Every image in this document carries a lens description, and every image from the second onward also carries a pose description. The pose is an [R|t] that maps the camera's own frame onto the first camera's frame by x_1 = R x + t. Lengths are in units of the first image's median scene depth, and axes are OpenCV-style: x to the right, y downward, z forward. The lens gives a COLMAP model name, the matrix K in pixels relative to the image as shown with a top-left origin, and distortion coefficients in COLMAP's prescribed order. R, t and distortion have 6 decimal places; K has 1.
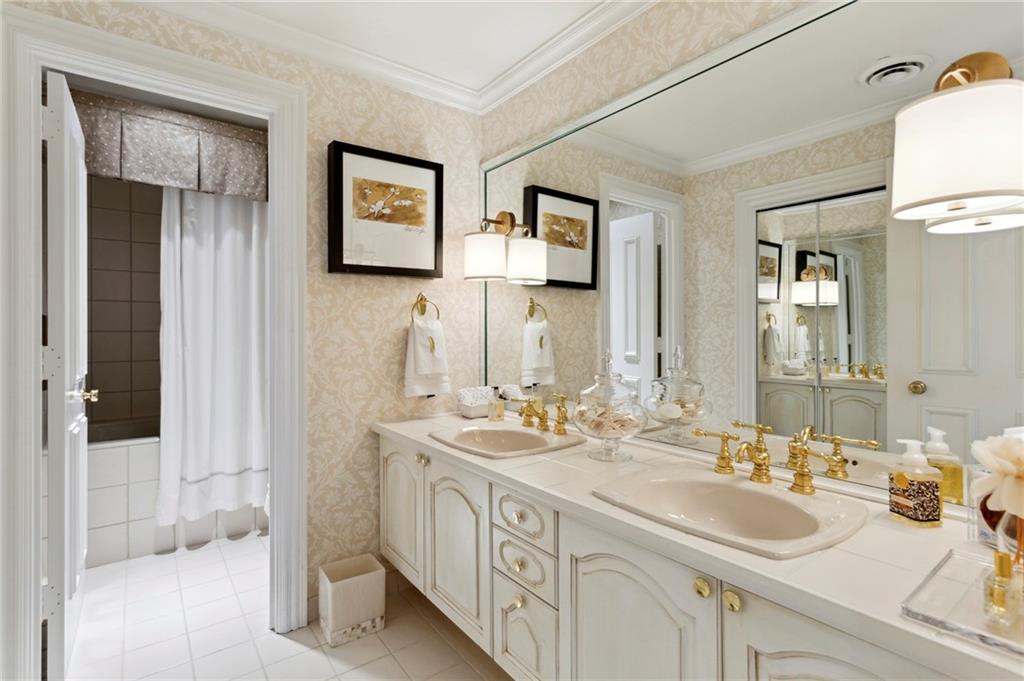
lens RADIAL K [[494.9, 0, 508.9], [0, 494.9, 338.0], [0, 0, 1]] dist [-0.000400, -0.000114]
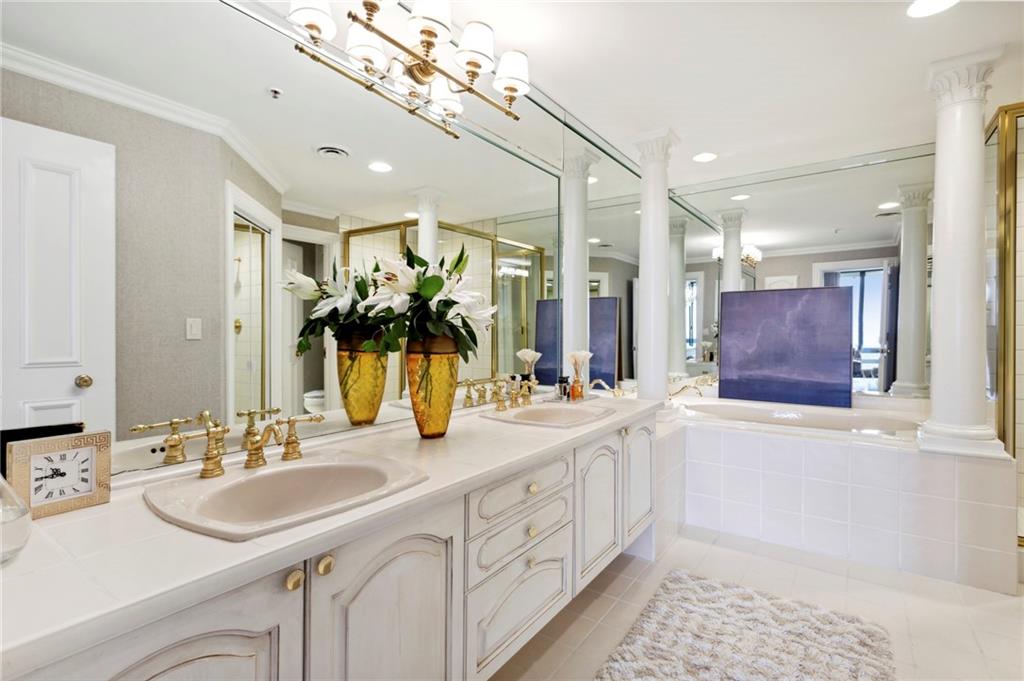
lens RADIAL K [[494.9, 0, 506.1], [0, 494.9, 339.6], [0, 0, 1]] dist [-0.000400, -0.000114]
pose [[-0.302438, -0.012776, 0.953083, -0.633570], [-0.006169, 0.999915, 0.011446, 0.022059], [-0.953149, -0.002418, -0.302491, 0.887673]]
